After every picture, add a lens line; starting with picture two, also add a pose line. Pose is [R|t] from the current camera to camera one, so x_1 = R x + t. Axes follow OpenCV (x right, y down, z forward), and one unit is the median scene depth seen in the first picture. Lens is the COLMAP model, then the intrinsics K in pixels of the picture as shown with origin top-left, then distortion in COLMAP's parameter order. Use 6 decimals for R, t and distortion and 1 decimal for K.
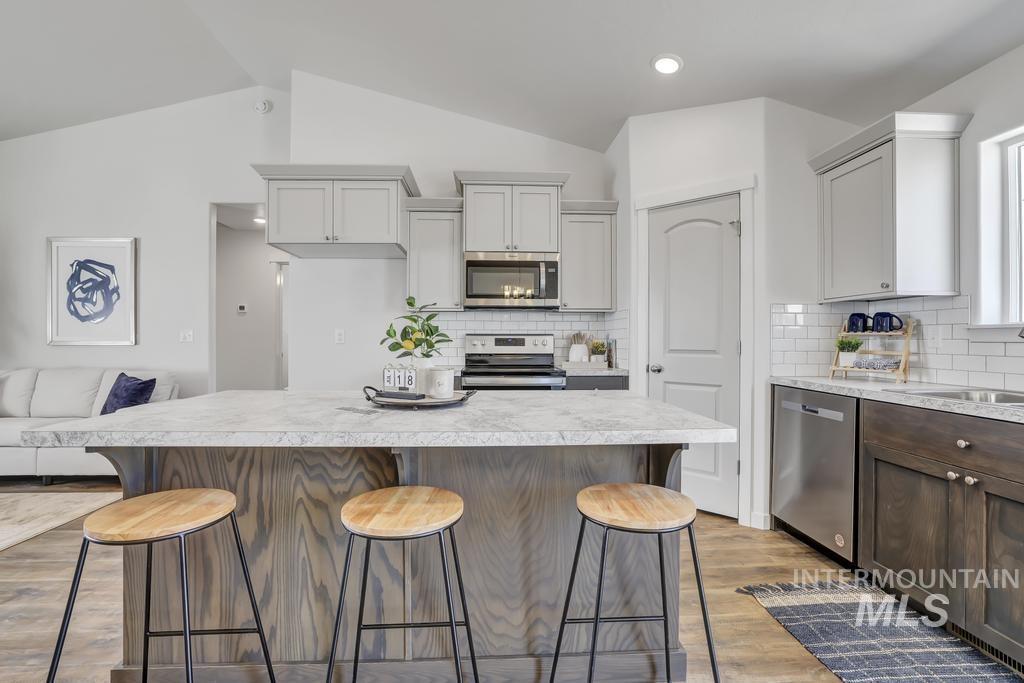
lens RADIAL K [[449.5, 0, 513.3], [0, 449.5, 337.8], [0, 0, 1]] dist [-0.038839, 0.013988]
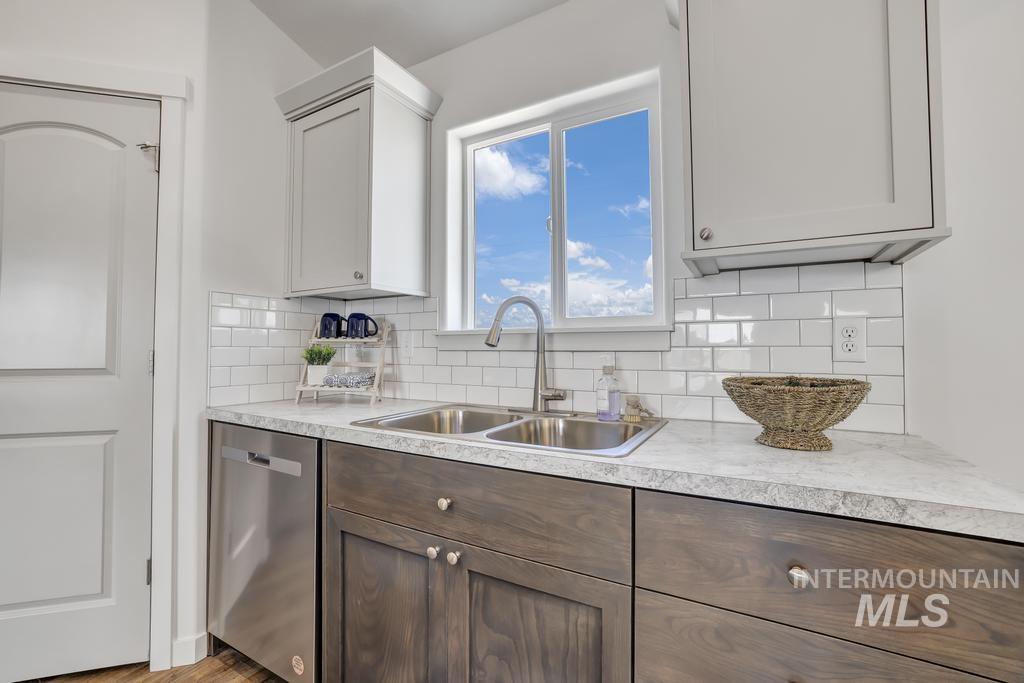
lens RADIAL K [[449.5, 0, 513.3], [0, 449.5, 337.8], [0, 0, 1]] dist [-0.038839, 0.013988]
pose [[0.534112, 0.015885, 0.845265, 0.323029], [-0.000118, 0.999825, -0.018715, 0.000870], [-0.845414, 0.009896, 0.534020, 0.350081]]
